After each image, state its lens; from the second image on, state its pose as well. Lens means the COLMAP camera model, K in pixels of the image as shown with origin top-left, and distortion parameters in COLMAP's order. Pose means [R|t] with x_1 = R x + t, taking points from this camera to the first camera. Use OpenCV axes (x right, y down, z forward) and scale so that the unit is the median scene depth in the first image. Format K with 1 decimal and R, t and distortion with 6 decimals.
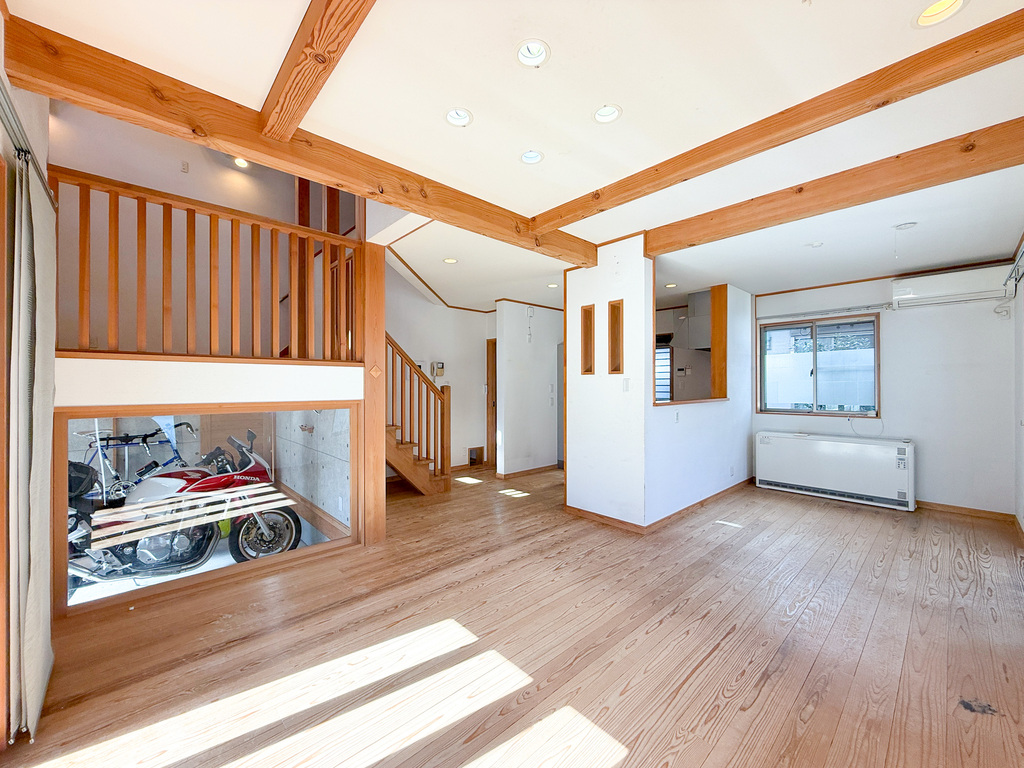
lens RADIAL K [[418.7, 0, 518.0], [0, 418.7, 382.1], [0, 0, 1]] dist [-0.000987, 0.000375]
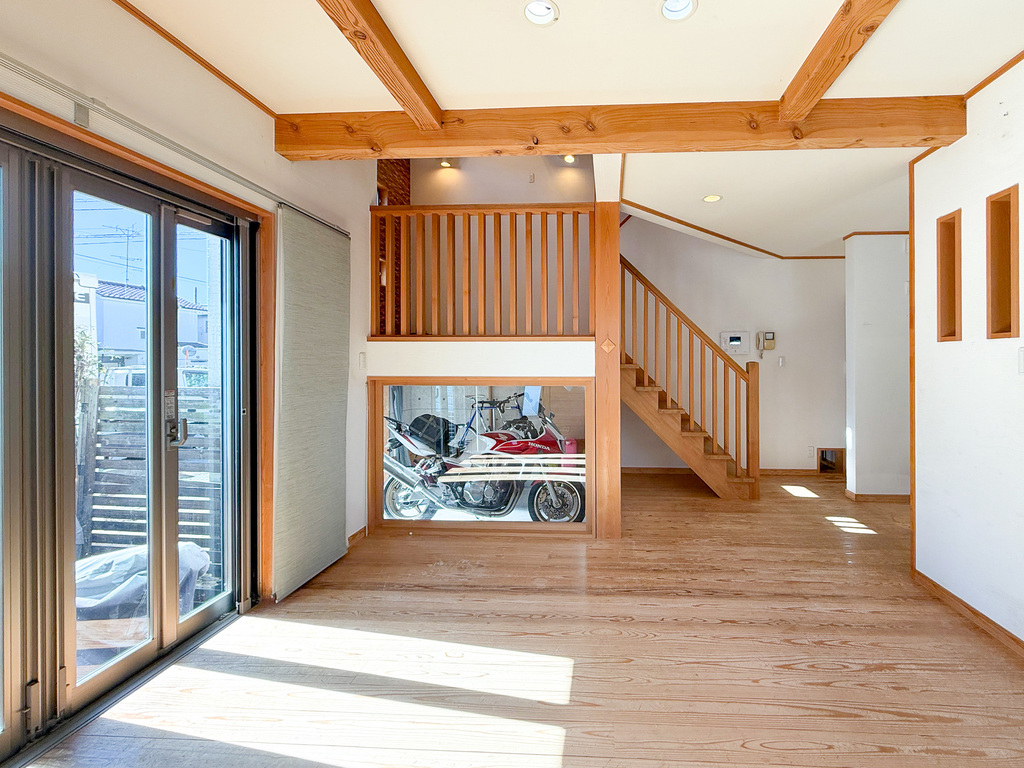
lens RADIAL K [[450.1, 0, 581.0], [0, 450.1, 362.2], [0, 0, 1]] dist [0.000157, 0.000735]
pose [[0.684980, 0.000870, -0.728561, 0.296219], [0.005075, 0.999969, 0.005966, 0.003017], [0.728544, -0.007784, 0.684955, 0.281746]]
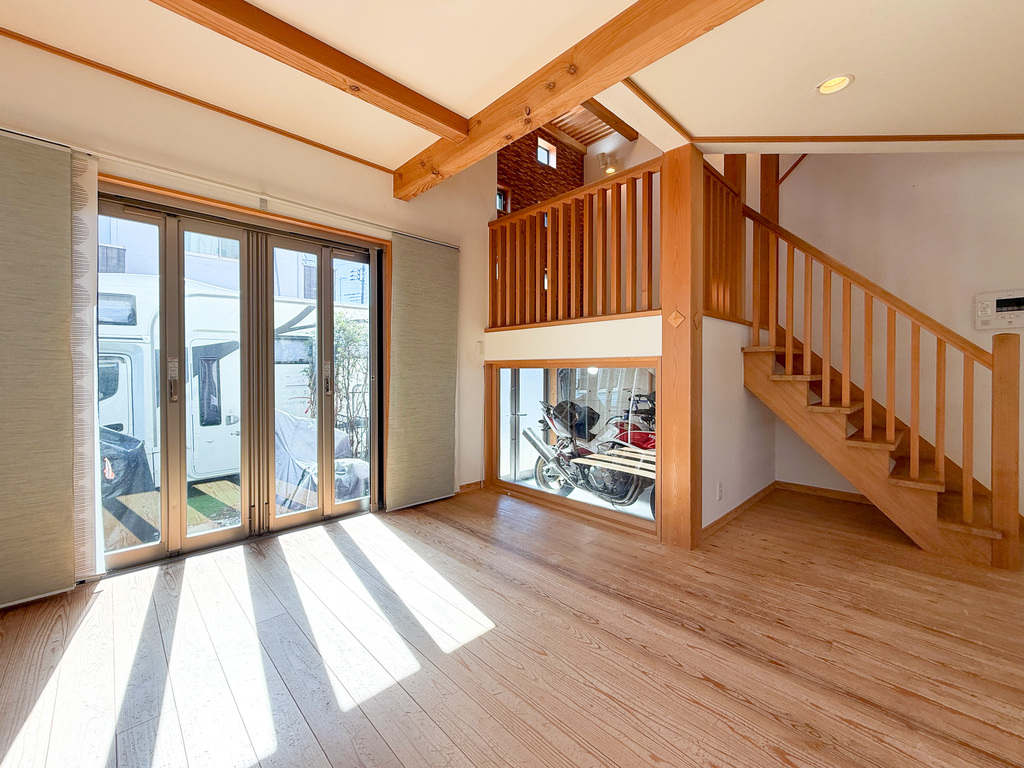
lens RADIAL K [[418.7, 0, 506.0], [0, 418.7, 374.3], [0, 0, 1]] dist [-0.000987, 0.000375]
pose [[-0.009693, 0.005377, -0.999939, 0.385720], [0.008236, 0.999952, 0.005298, 0.064488], [0.999919, -0.008184, -0.009737, 0.655762]]
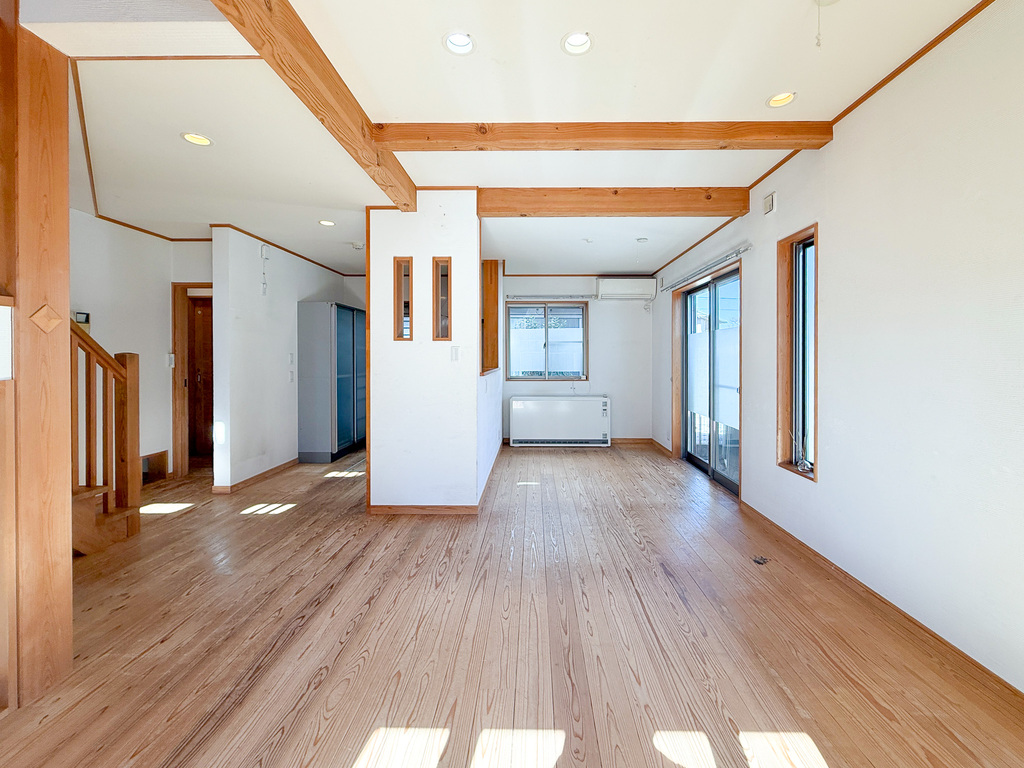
lens RADIAL K [[418.7, 0, 544.1], [0, 418.7, 362.3], [0, 0, 1]] dist [-0.000987, 0.000375]
pose [[0.679486, -0.006948, 0.733656, -0.282130], [-0.007584, 0.999835, 0.016494, 0.008702], [-0.733650, -0.016771, 0.679321, 0.261973]]
